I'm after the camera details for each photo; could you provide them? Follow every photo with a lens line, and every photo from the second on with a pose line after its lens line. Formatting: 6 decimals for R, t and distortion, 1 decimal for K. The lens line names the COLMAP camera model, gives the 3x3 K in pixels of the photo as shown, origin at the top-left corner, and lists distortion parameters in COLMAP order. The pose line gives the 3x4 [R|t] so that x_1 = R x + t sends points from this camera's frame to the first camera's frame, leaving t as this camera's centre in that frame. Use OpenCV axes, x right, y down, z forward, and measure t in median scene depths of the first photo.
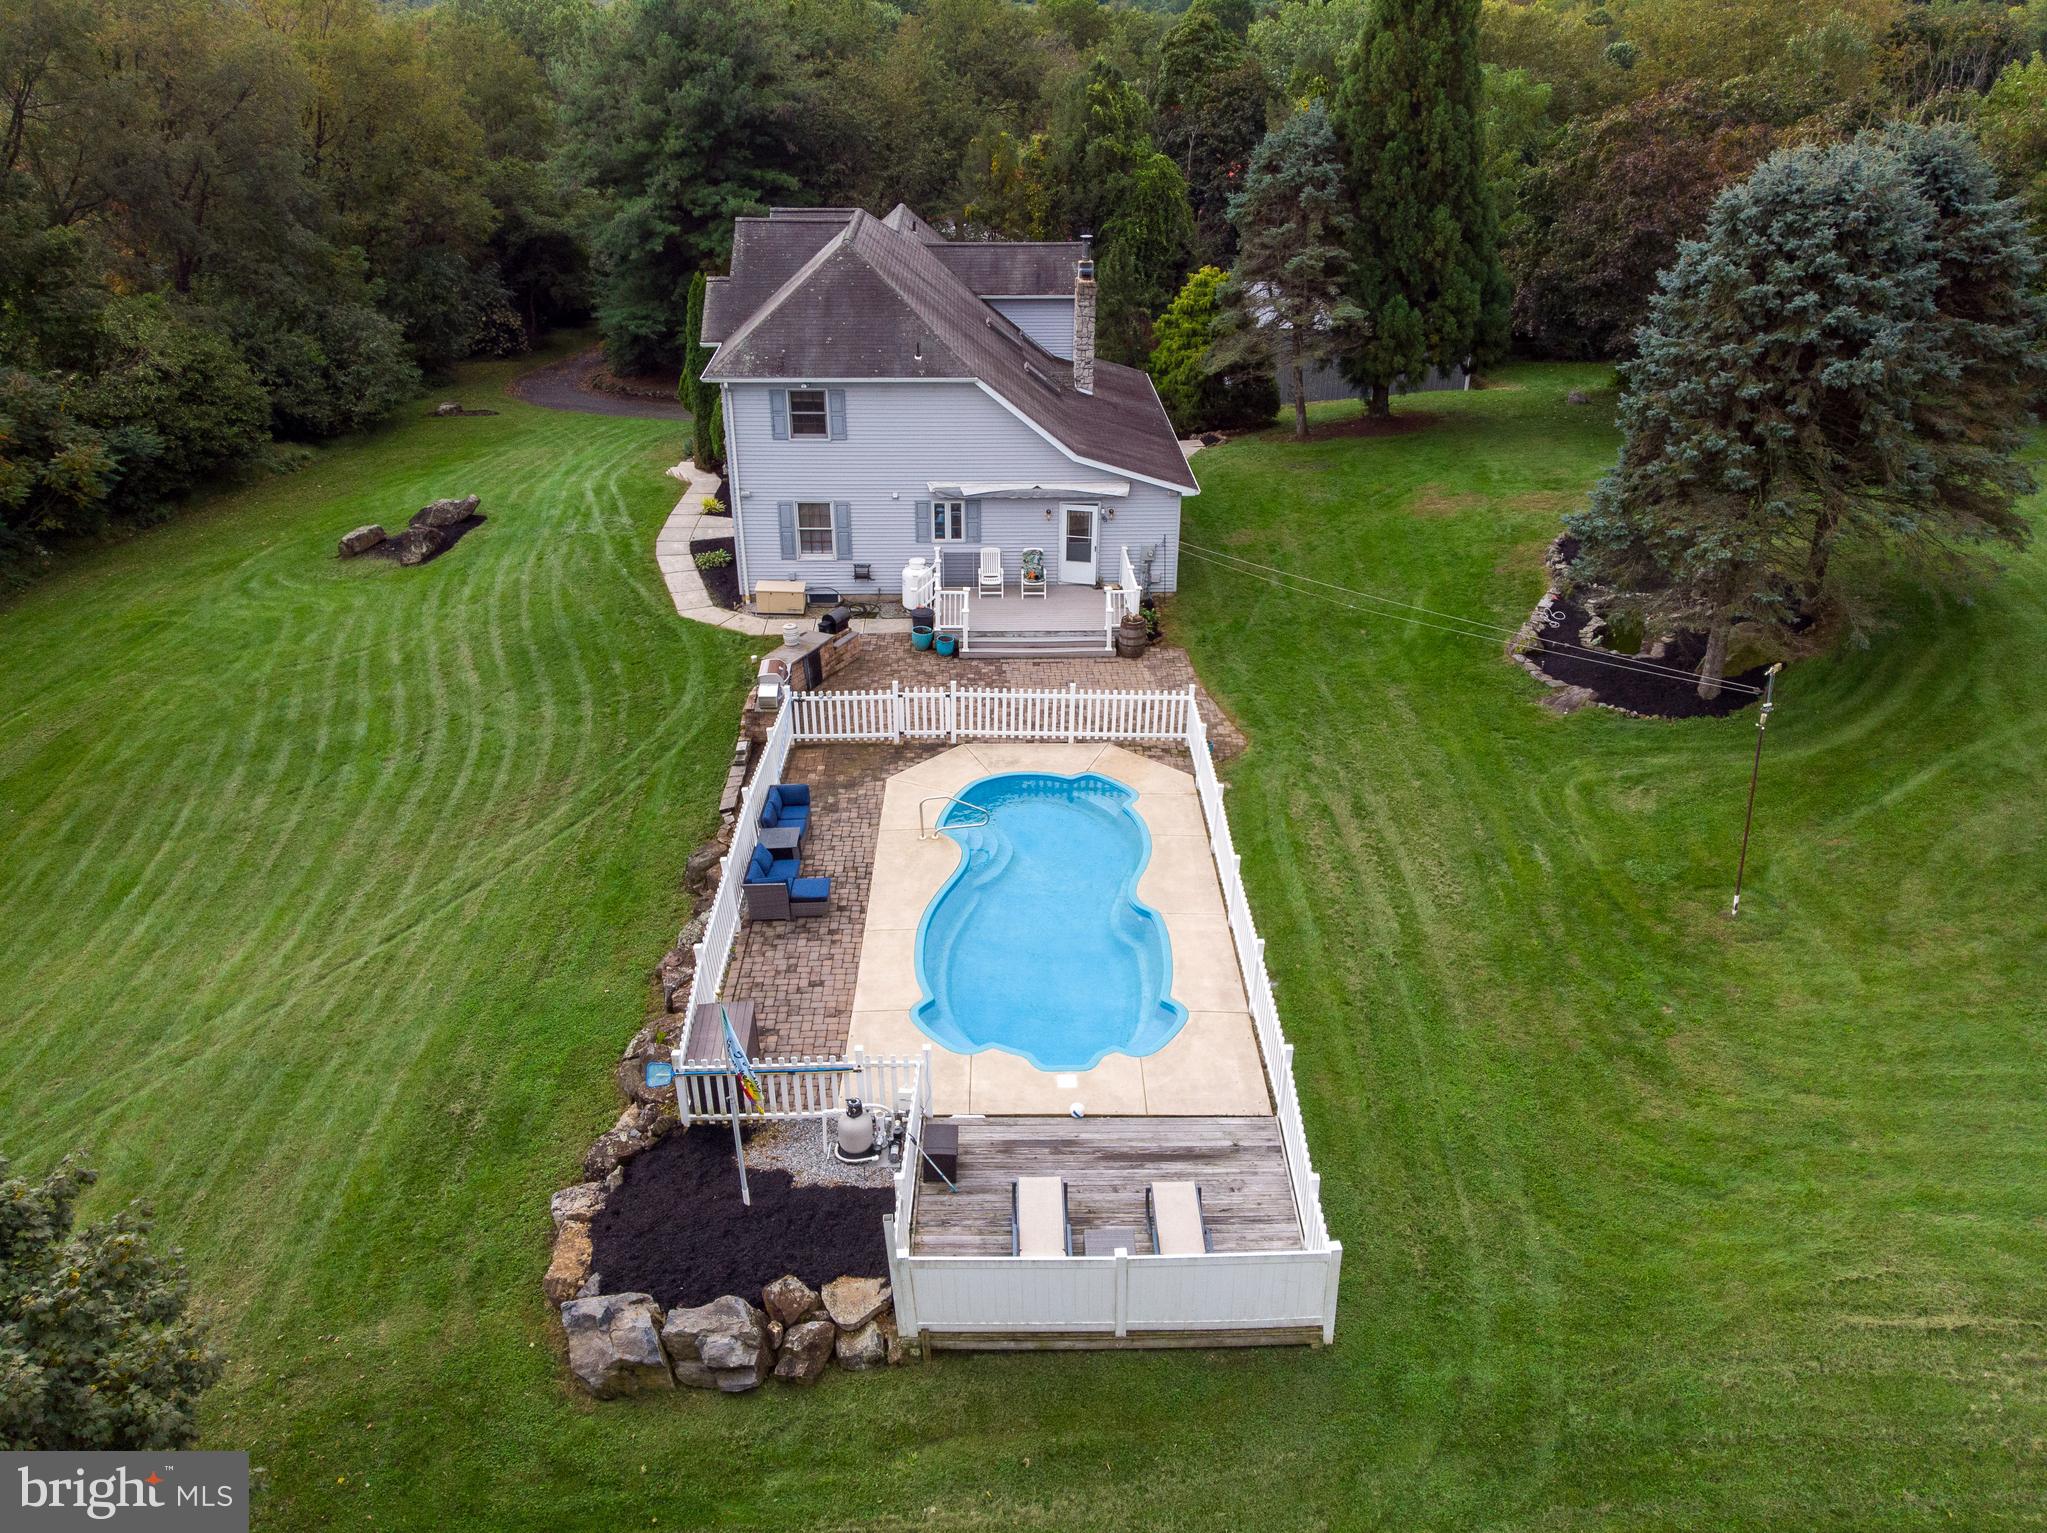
lens RADIAL K [[1604.9, 0, 1034.7], [0, 1604.9, 750.0], [0, 0, 1]] dist [-0.013286, 0.023596]
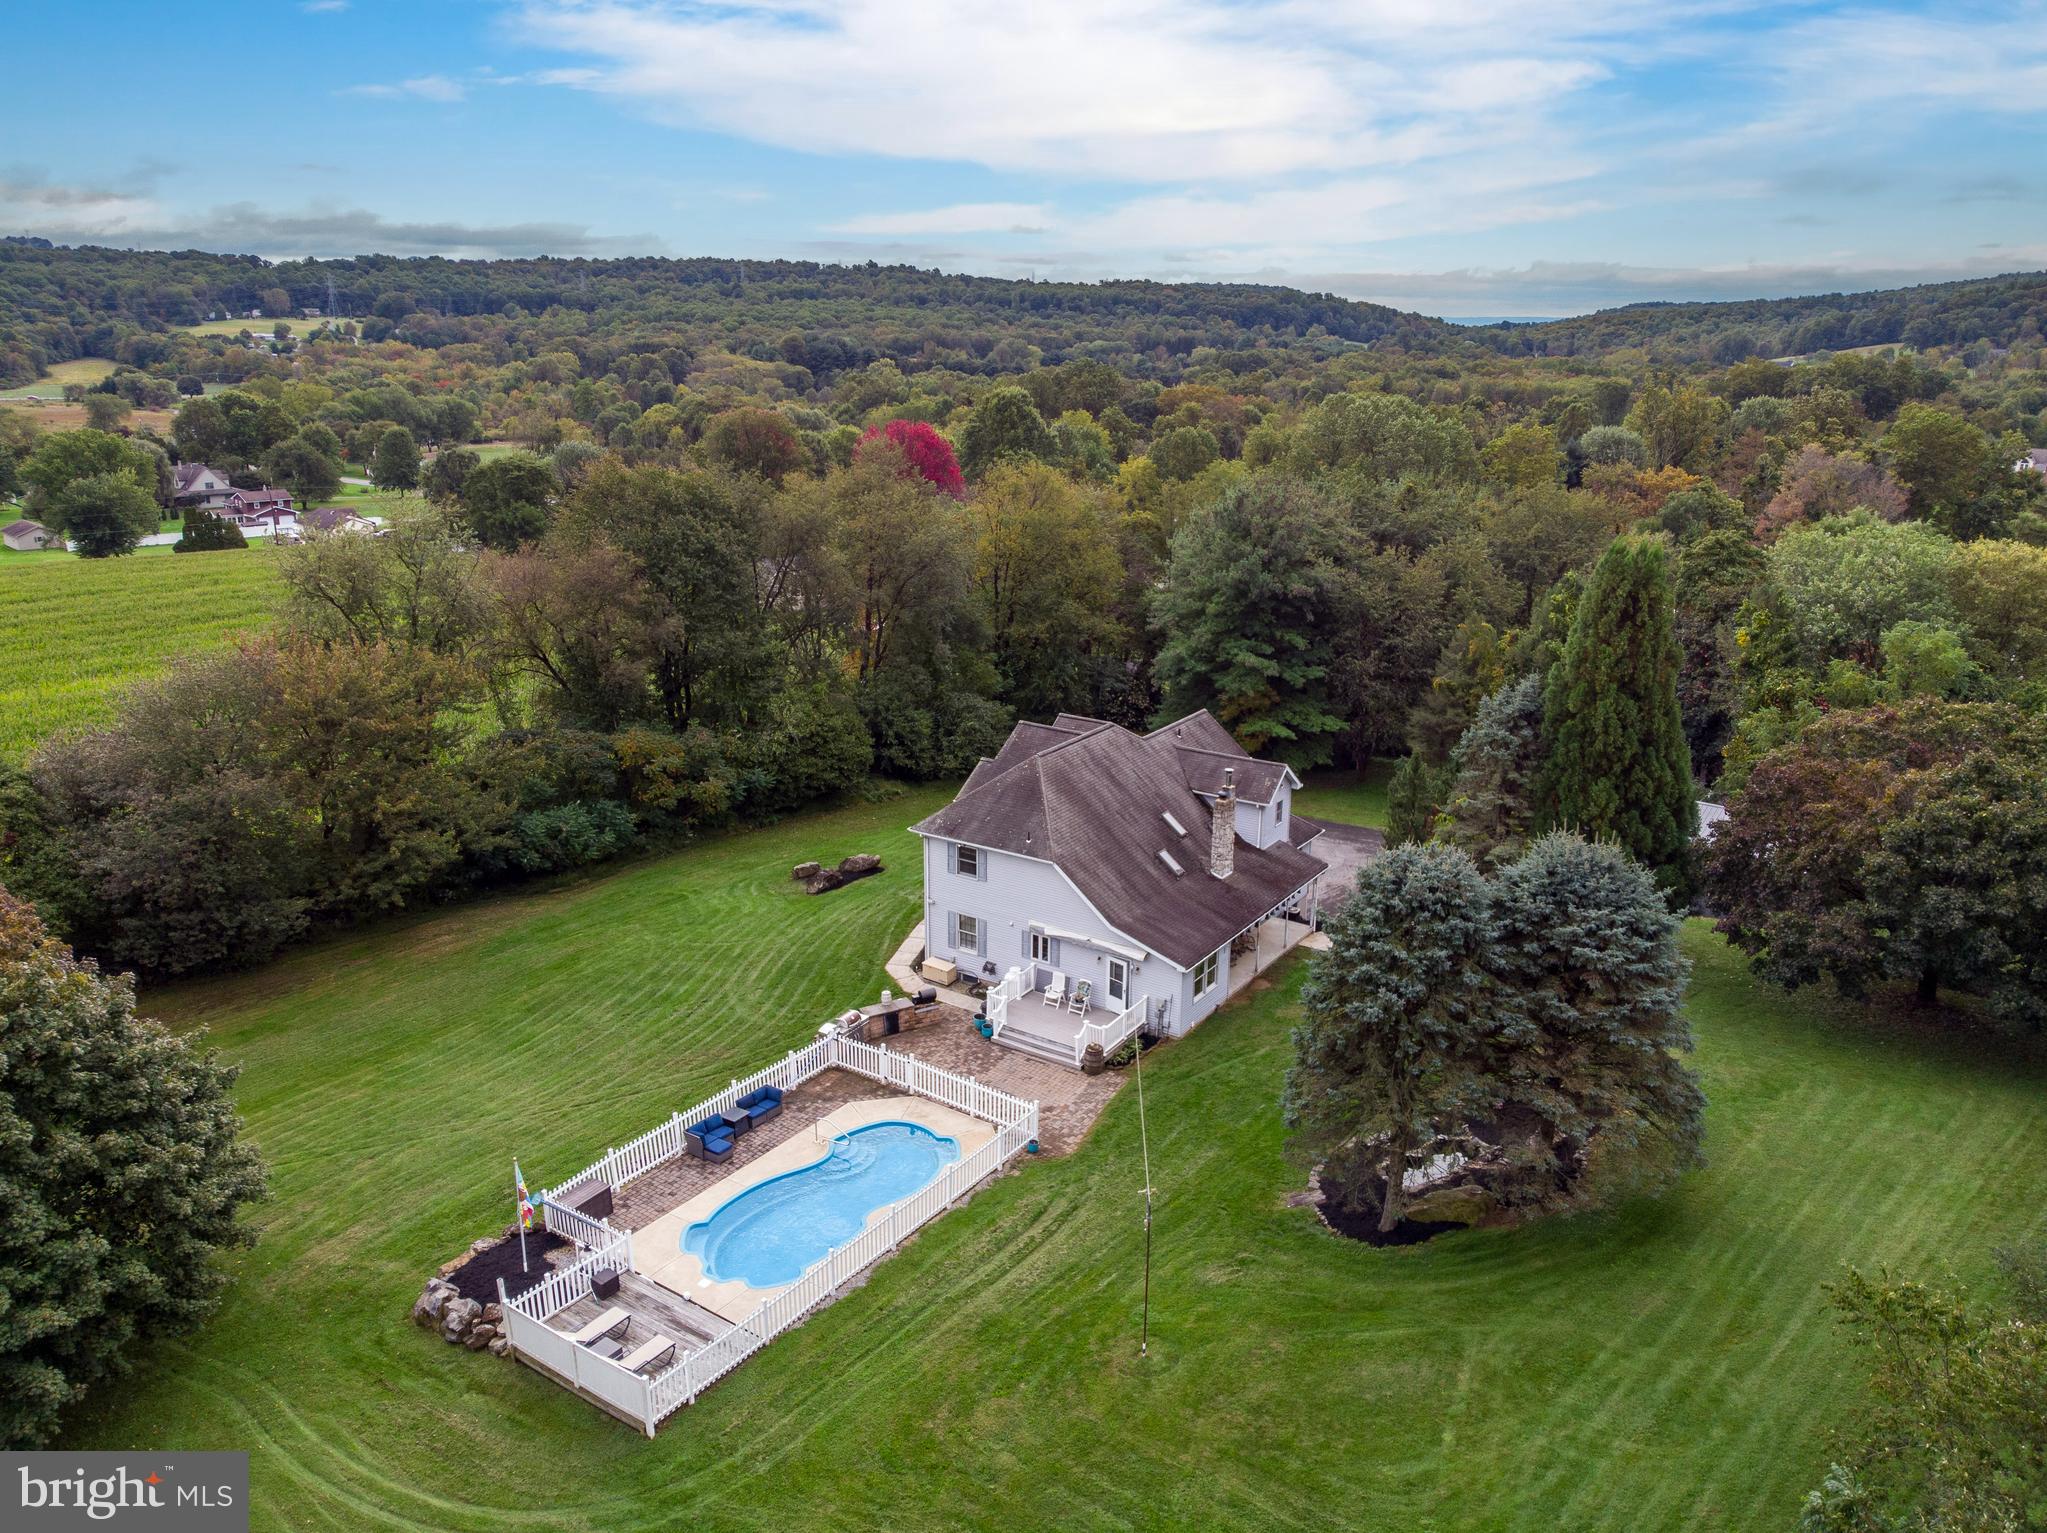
lens RADIAL K [[1604.9, 0, 1013.9], [0, 1604.9, 751.1], [0, 0, 1]] dist [-0.013286, 0.023596]
pose [[0.799471, 0.166075, -0.577292, 0.747194], [-0.261615, 0.961356, -0.085740, -0.184051], [0.540744, 0.219575, 0.812024, -0.252495]]
